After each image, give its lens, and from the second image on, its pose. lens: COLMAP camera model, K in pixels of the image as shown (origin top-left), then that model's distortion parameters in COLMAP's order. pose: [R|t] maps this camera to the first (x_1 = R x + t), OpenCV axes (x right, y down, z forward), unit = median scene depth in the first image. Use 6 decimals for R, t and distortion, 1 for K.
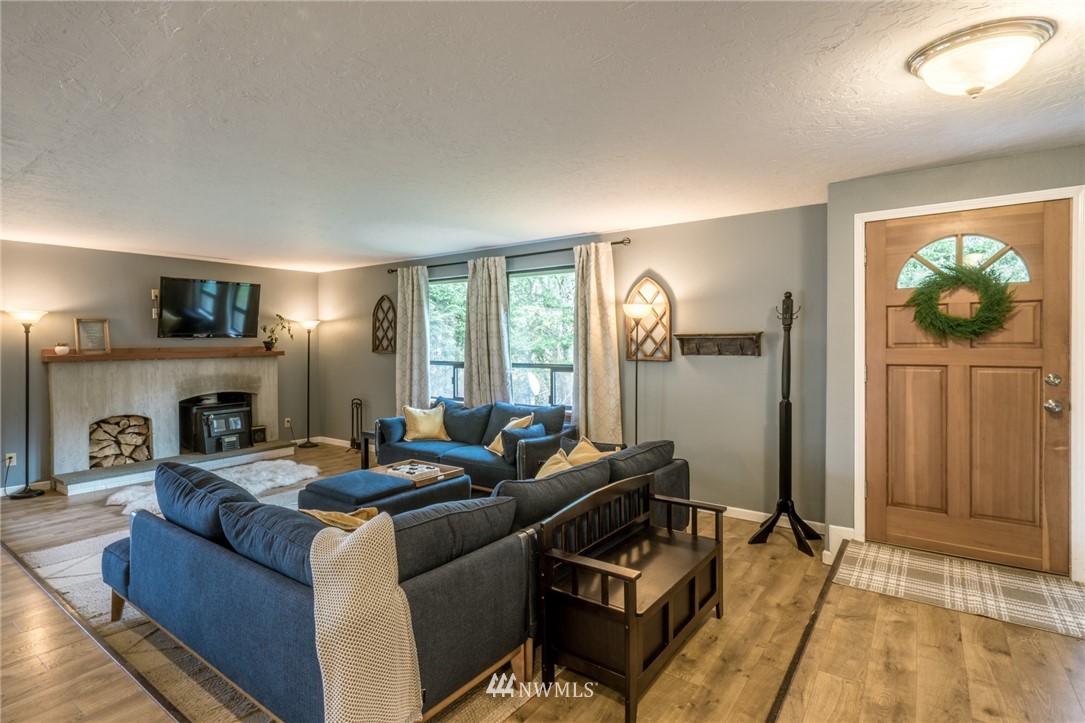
lens RADIAL K [[546.6, 0, 517.1], [0, 546.6, 341.7], [0, 0, 1]] dist [-0.002331, -0.001330]
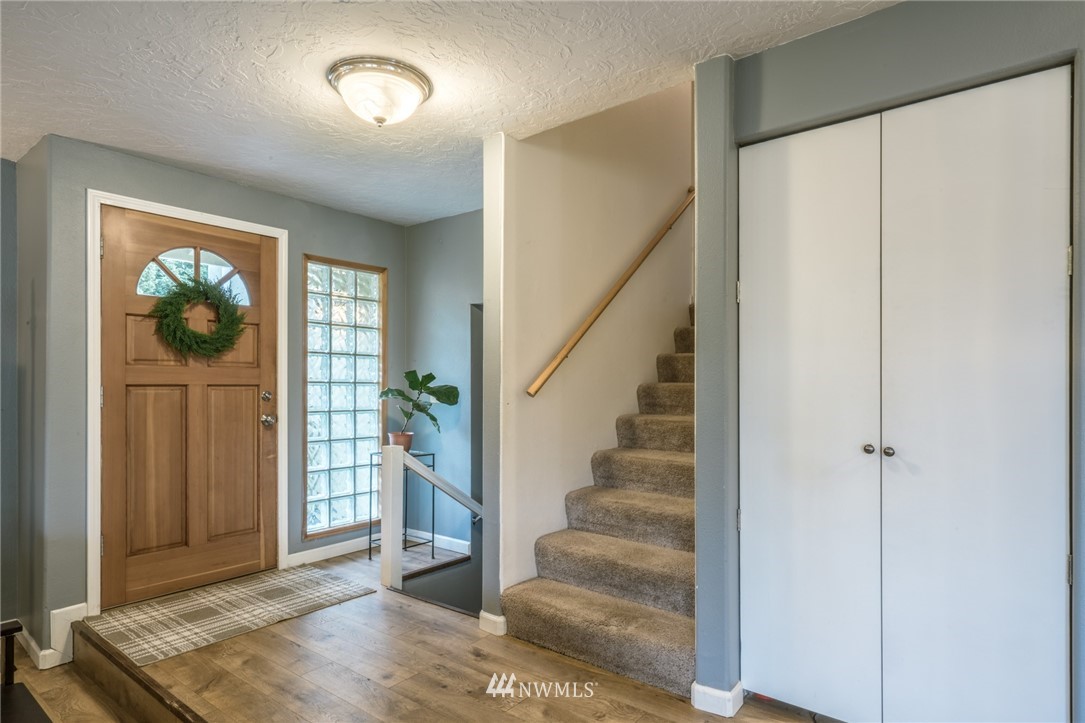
lens RADIAL K [[606.8, 0, 534.4], [0, 606.8, 377.5], [0, 0, 1]] dist [-0.001715, 0.001473]
pose [[0.026847, 0.013485, 0.999549, -0.230211], [-0.002737, 0.999906, -0.013416, 0.043881], [-0.999636, -0.002376, 0.026881, 0.388214]]
